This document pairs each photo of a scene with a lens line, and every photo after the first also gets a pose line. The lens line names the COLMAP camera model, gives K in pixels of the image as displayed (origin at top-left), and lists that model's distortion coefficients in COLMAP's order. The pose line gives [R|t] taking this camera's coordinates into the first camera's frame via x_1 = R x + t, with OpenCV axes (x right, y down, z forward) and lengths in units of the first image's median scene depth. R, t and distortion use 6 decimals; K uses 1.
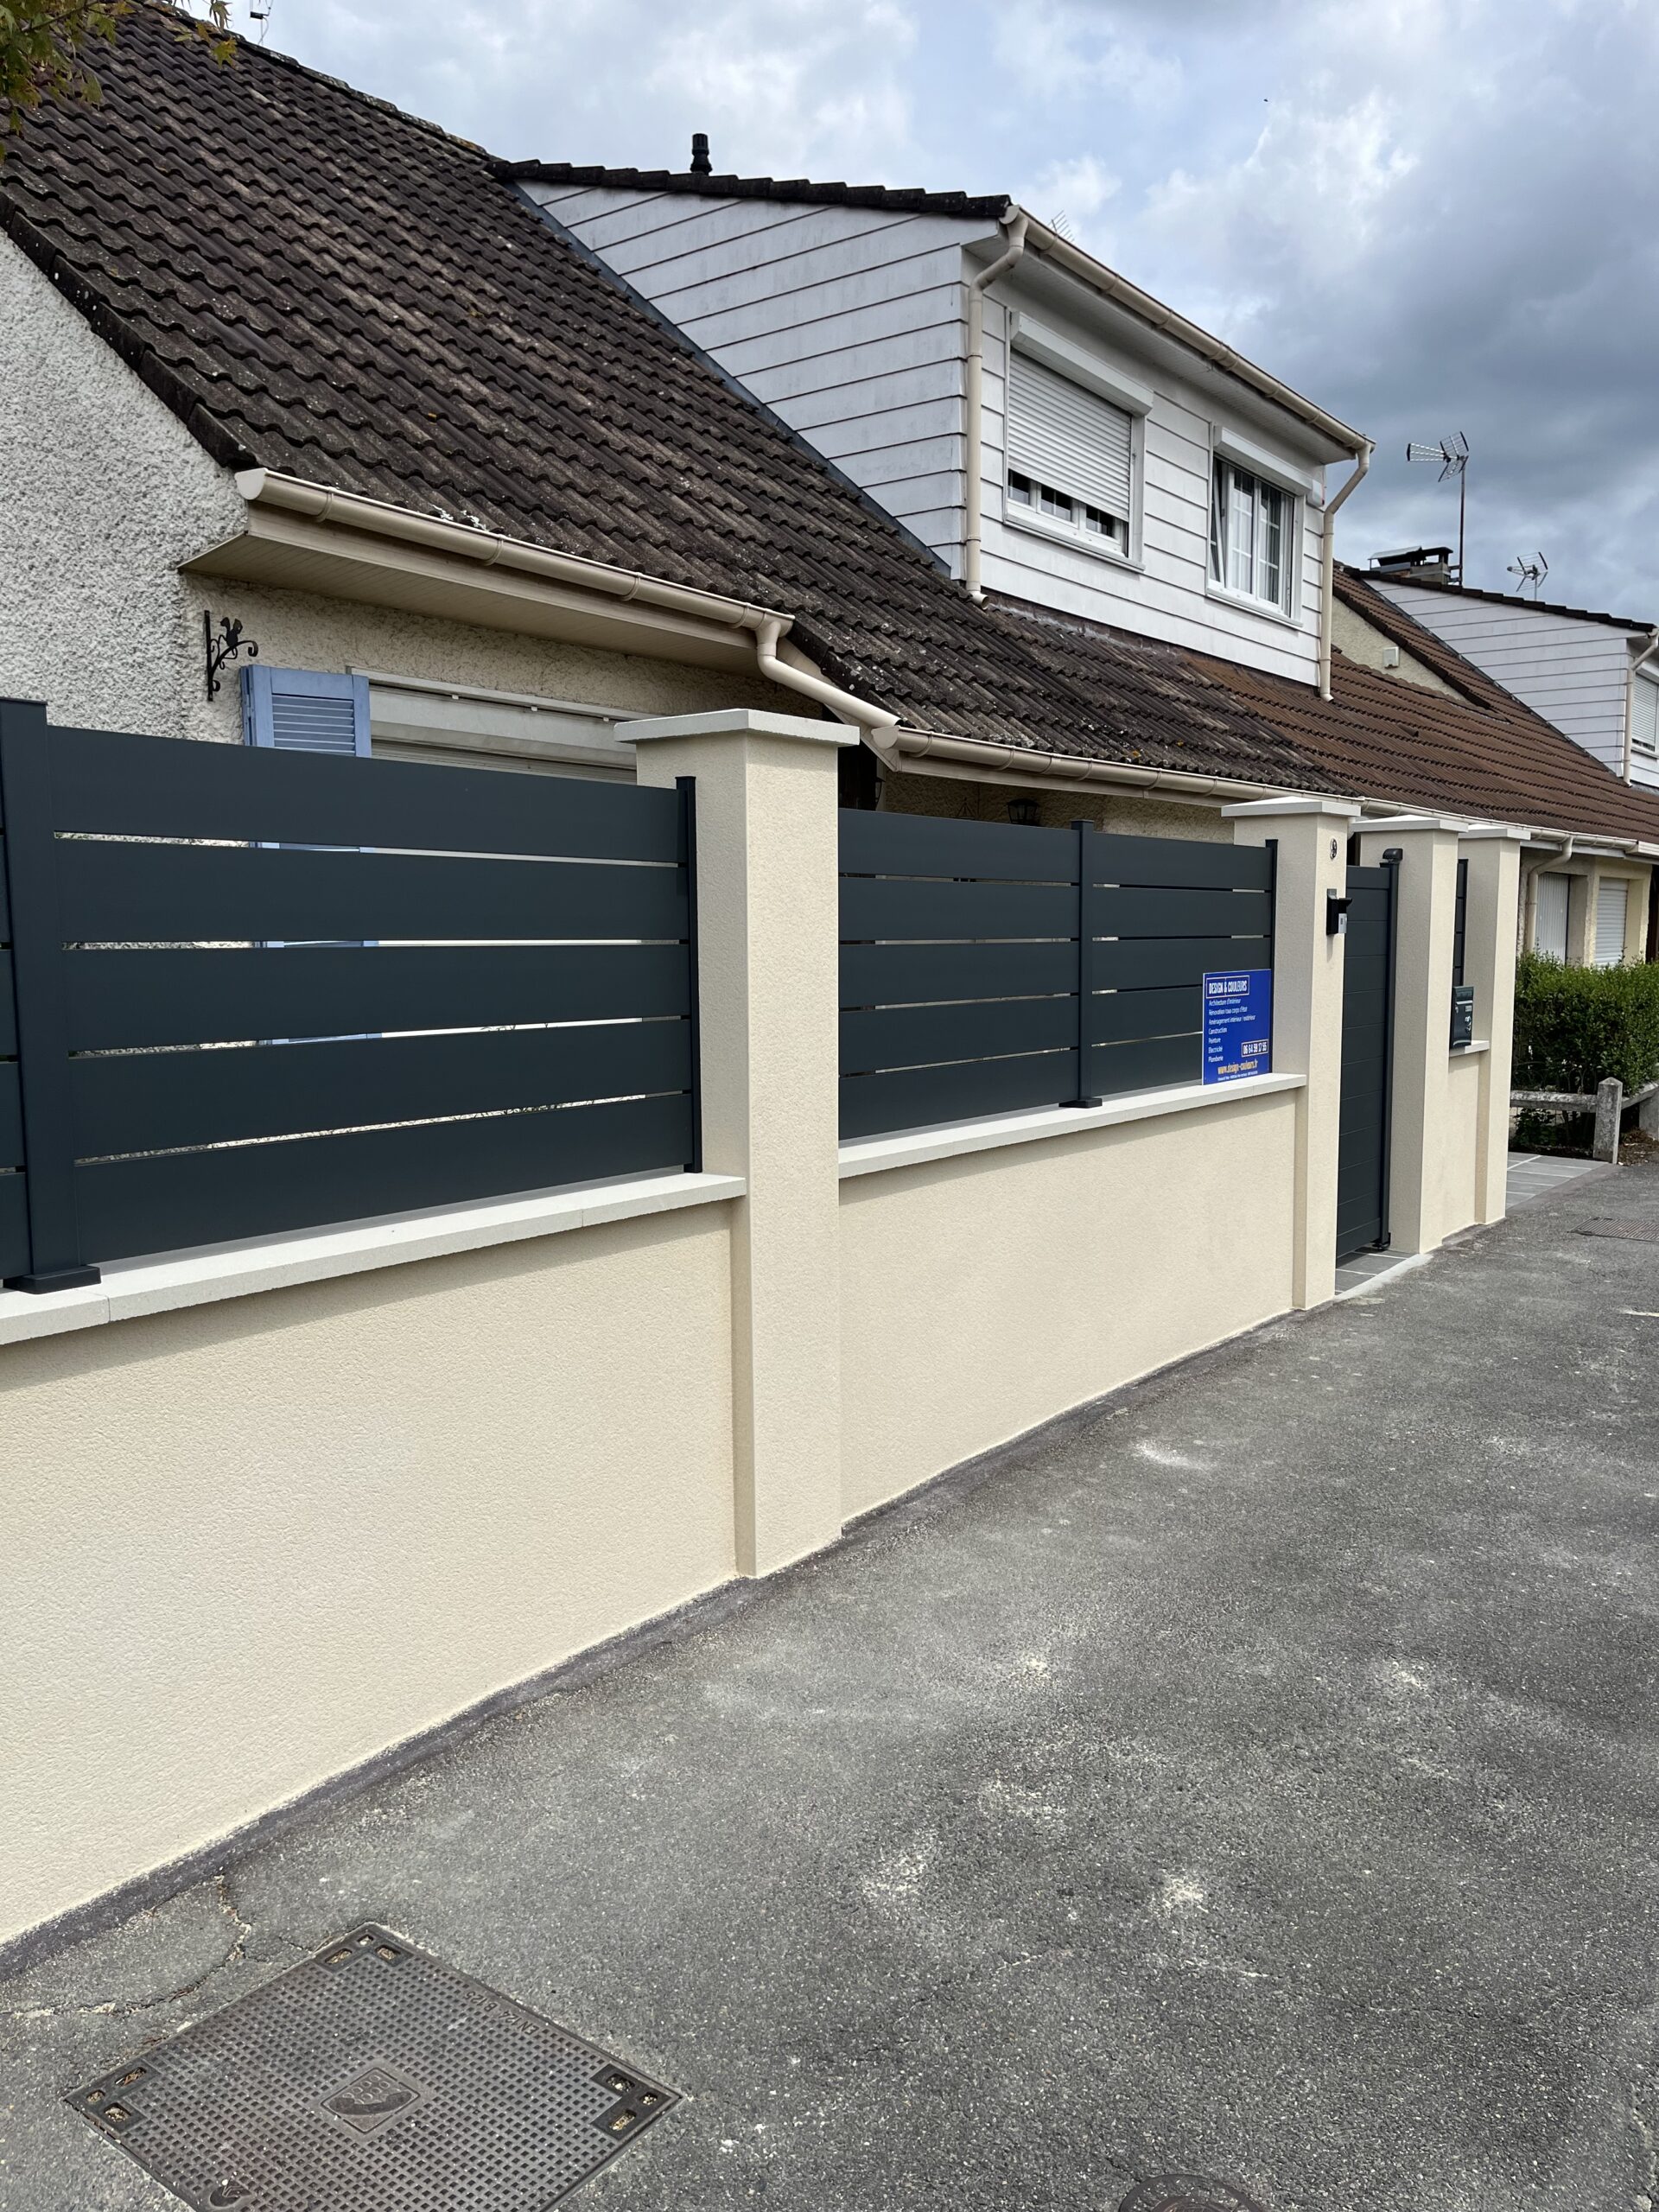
lens RADIAL K [[1657.3, 0, 829.5], [0, 1657.3, 1106.0], [0, 0, 1]] dist [0.039800, 0.000614]
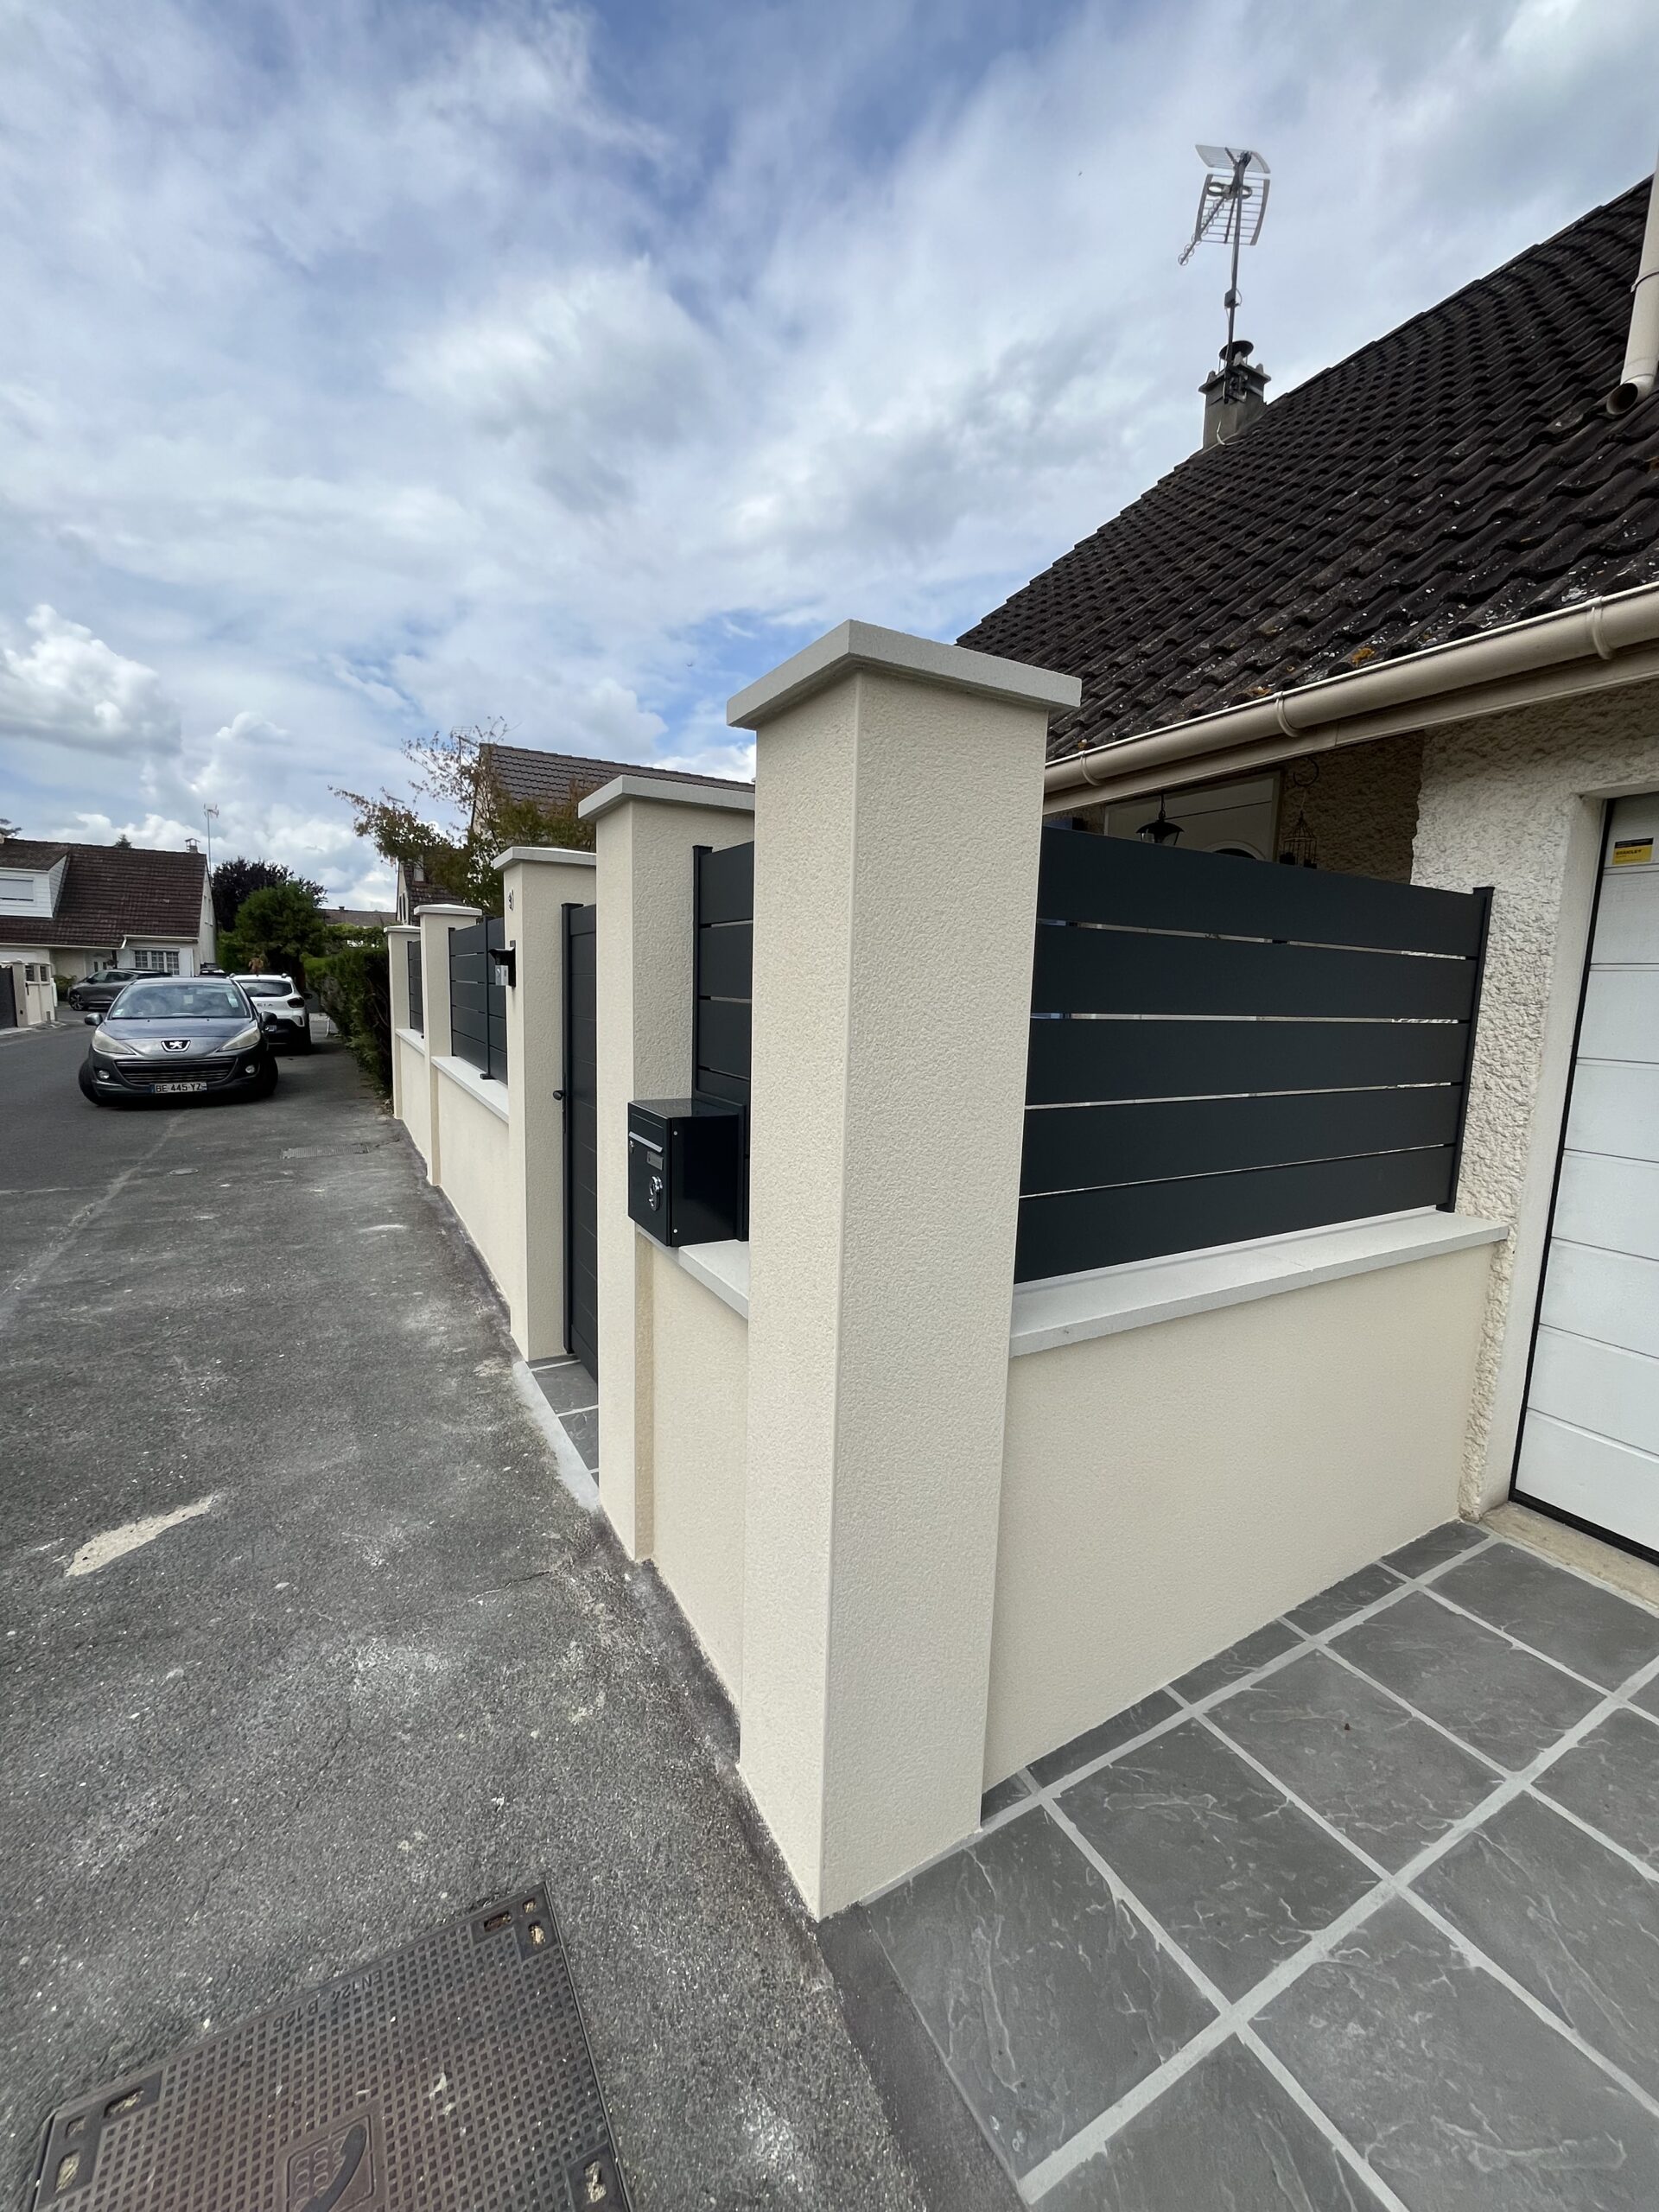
lens RADIAL K [[897.0, 0, 834.8], [0, 897.0, 1104.6], [0, 0, 1]] dist [-0.000987, 0.000248]
pose [[-0.390665, 0.111758, -0.913724, 0.503276], [-0.128401, 0.976284, 0.174308, -0.106022], [0.911534, 0.185419, -0.367050, 0.962756]]
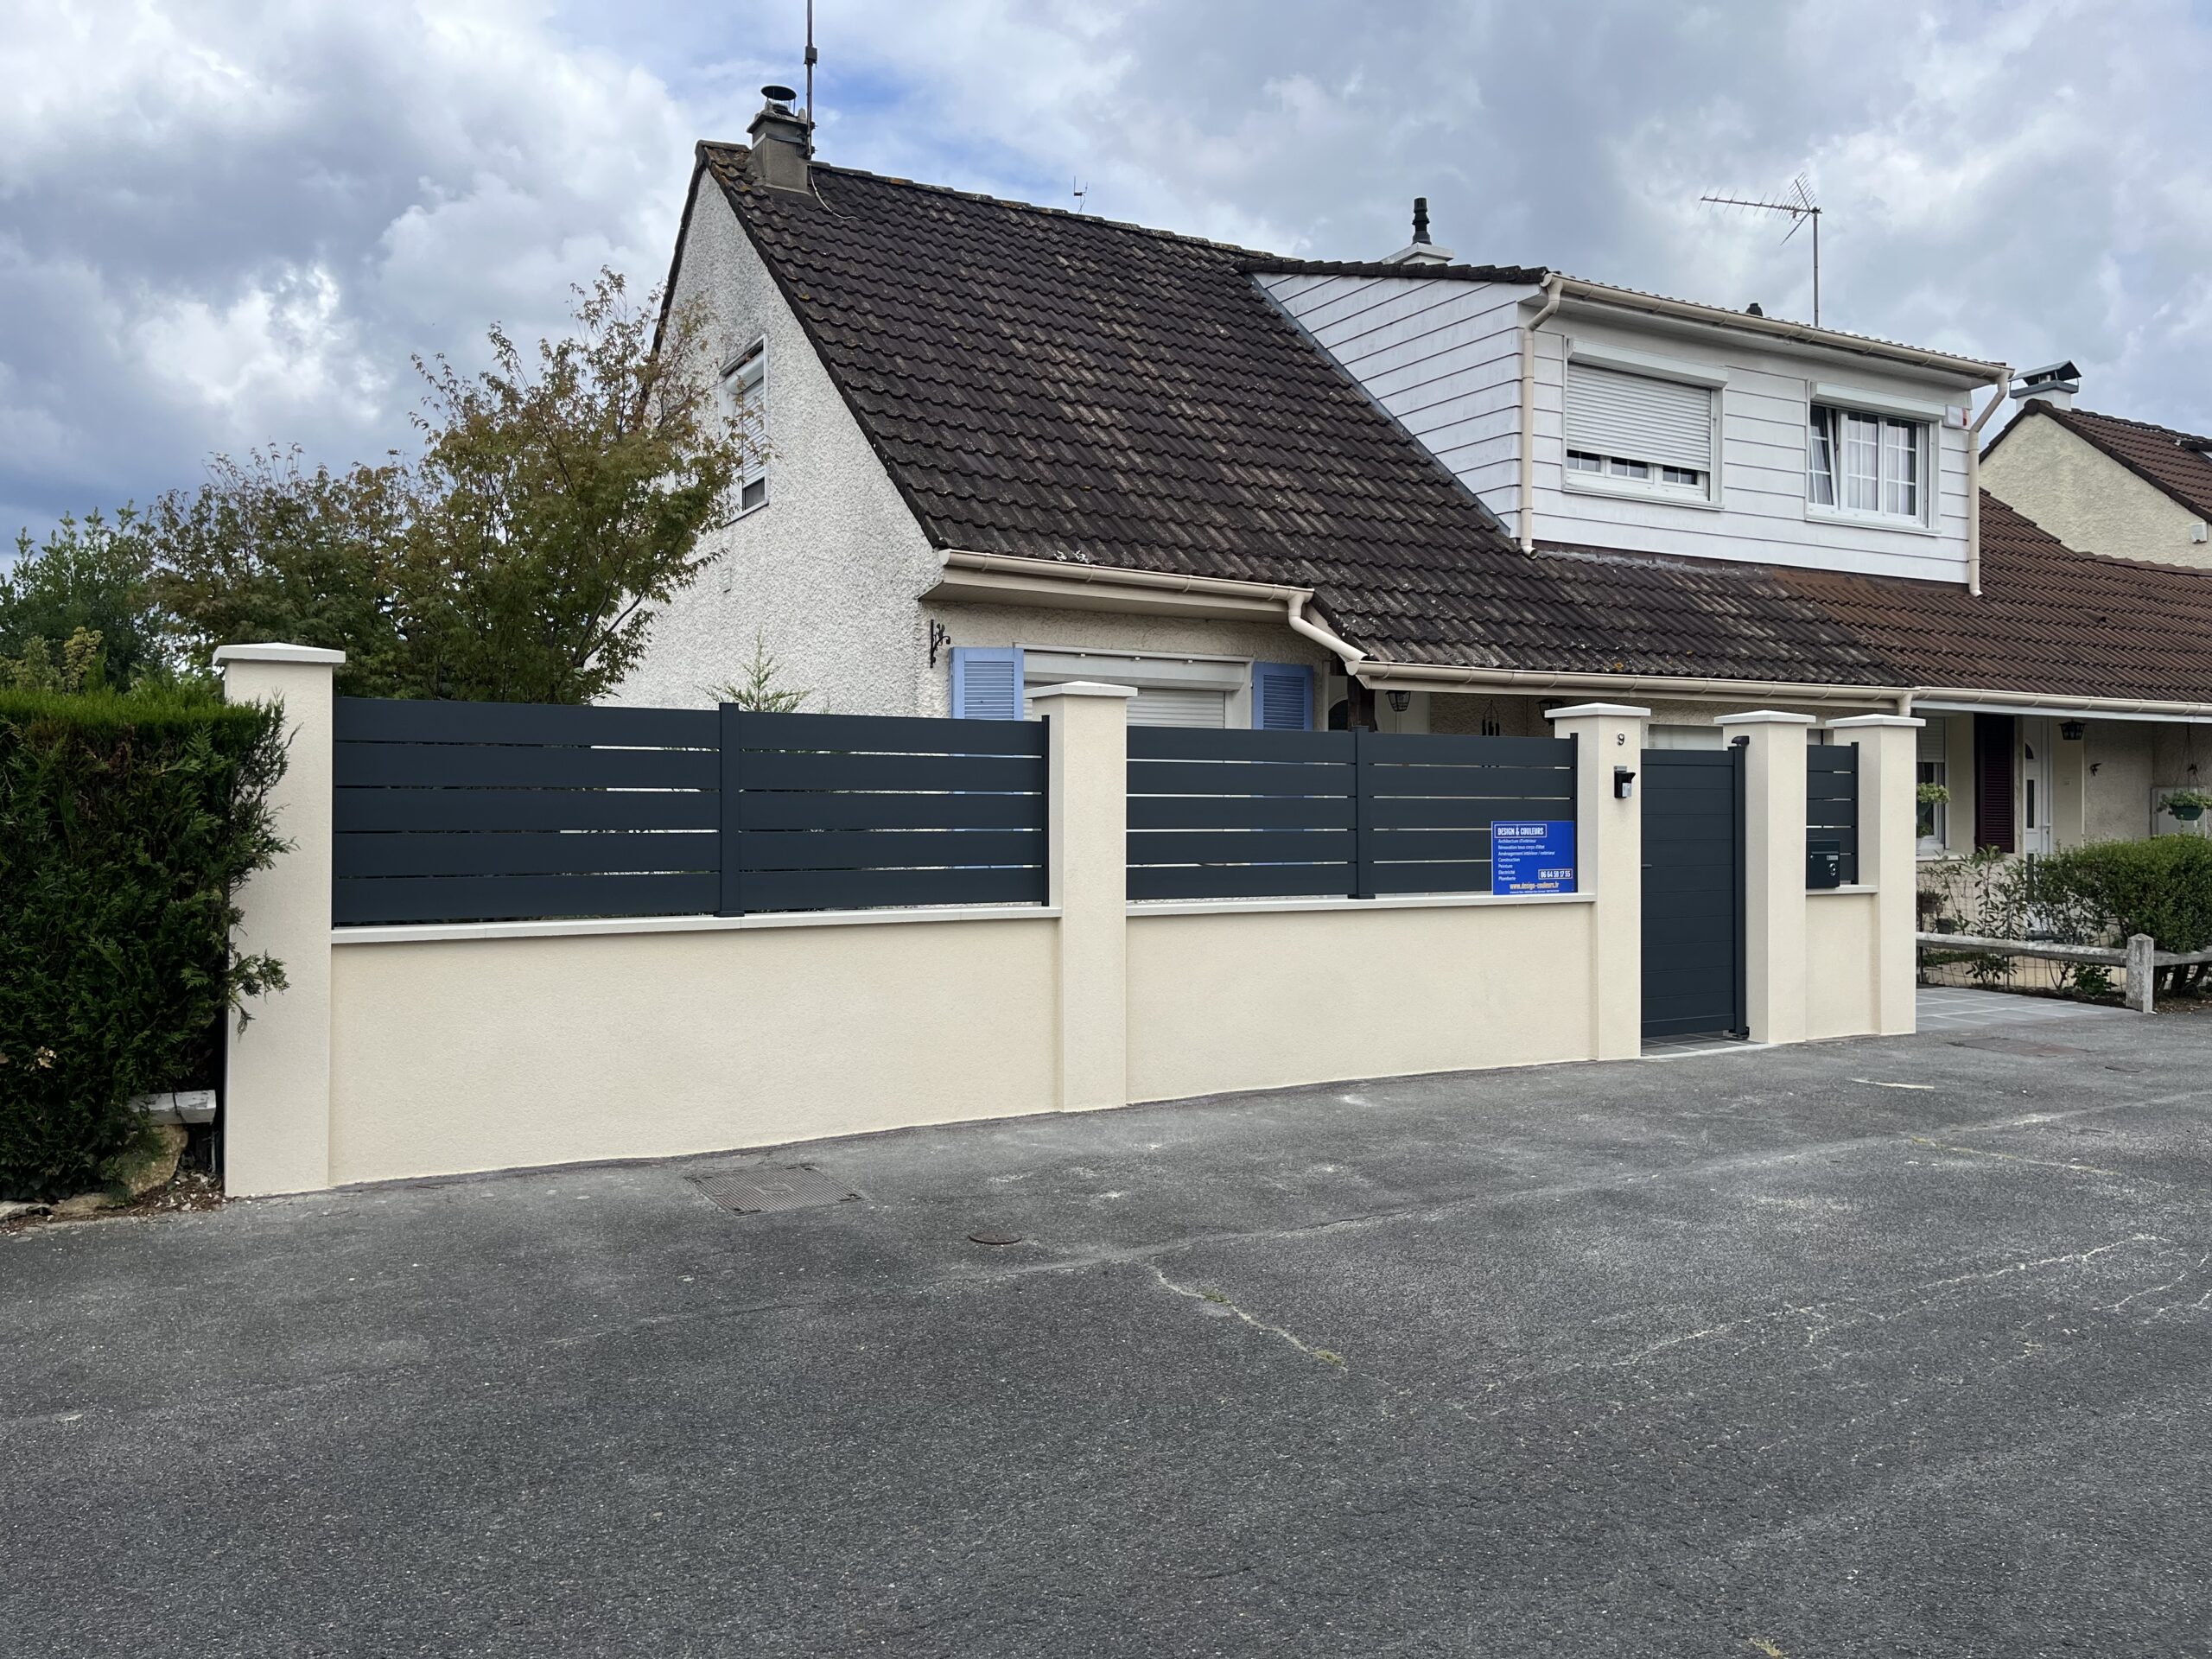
lens RADIAL K [[1665.9, 0, 1103.3], [0, 1665.9, 819.5], [0, 0, 1]] dist [0.083217, -0.118820]
pose [[0.911885, 0.008372, -0.410361, 0.338695], [-0.048732, 0.994928, -0.087992, 0.045296], [0.407544, 0.100236, 0.907668, -0.345275]]
